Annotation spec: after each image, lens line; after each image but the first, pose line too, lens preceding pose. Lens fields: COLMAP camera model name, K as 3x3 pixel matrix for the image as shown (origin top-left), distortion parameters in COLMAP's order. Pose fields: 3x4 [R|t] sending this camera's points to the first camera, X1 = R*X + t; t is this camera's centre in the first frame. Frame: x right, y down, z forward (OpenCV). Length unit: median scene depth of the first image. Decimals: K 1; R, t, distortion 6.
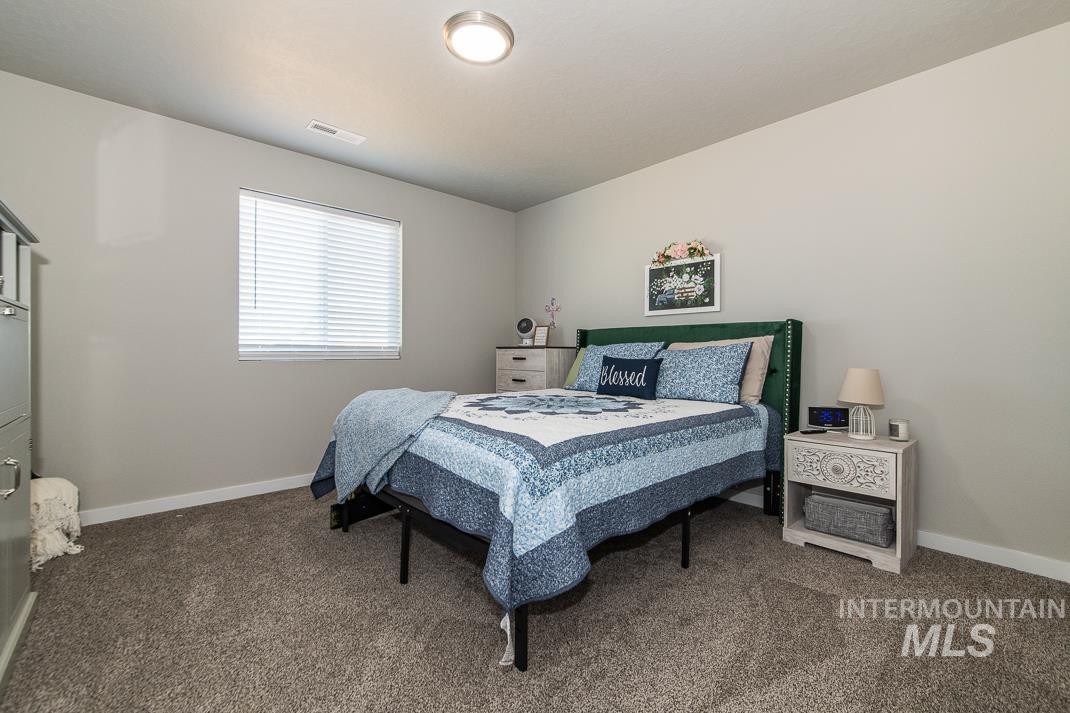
lens RADIAL K [[446.4, 0, 535.0], [0, 446.4, 356.5], [0, 0, 1]] dist [-0.000198, -0.000008]
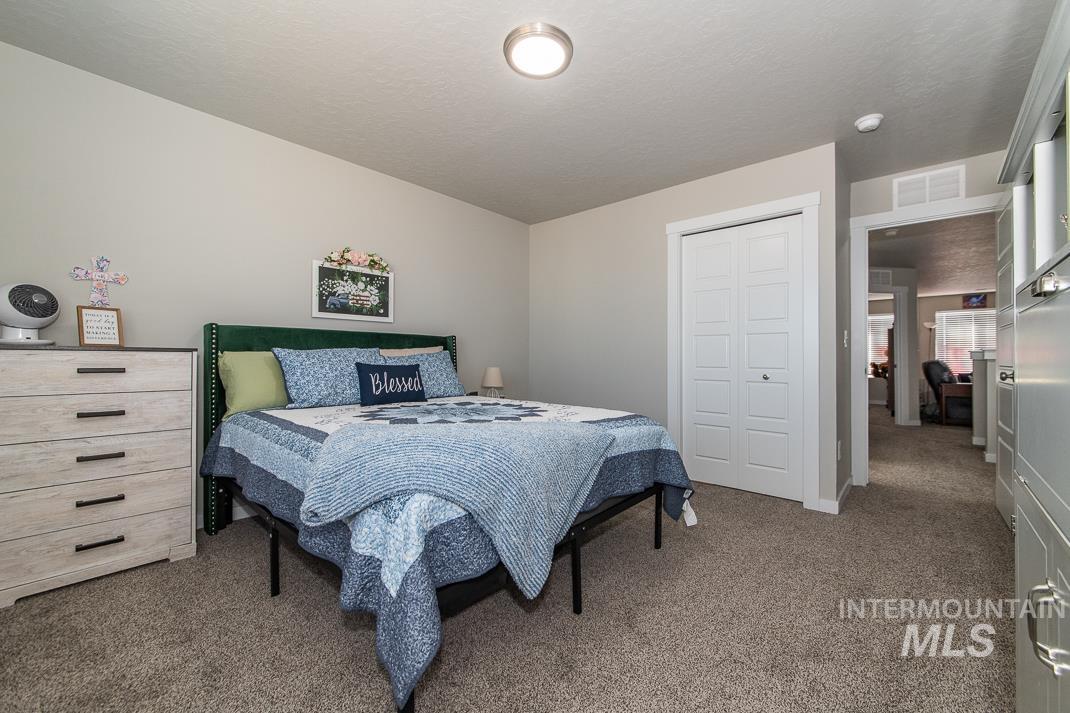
lens RADIAL K [[431.1, 0, 535.0], [0, 431.1, 356.5], [0, 0, 1]] dist [0.000206, -0.000024]
pose [[-0.091349, -0.000808, 0.995819, -0.700089], [0.002745, 0.999996, 0.001063, -0.012880], [-0.995815, 0.002831, -0.091347, 0.696568]]
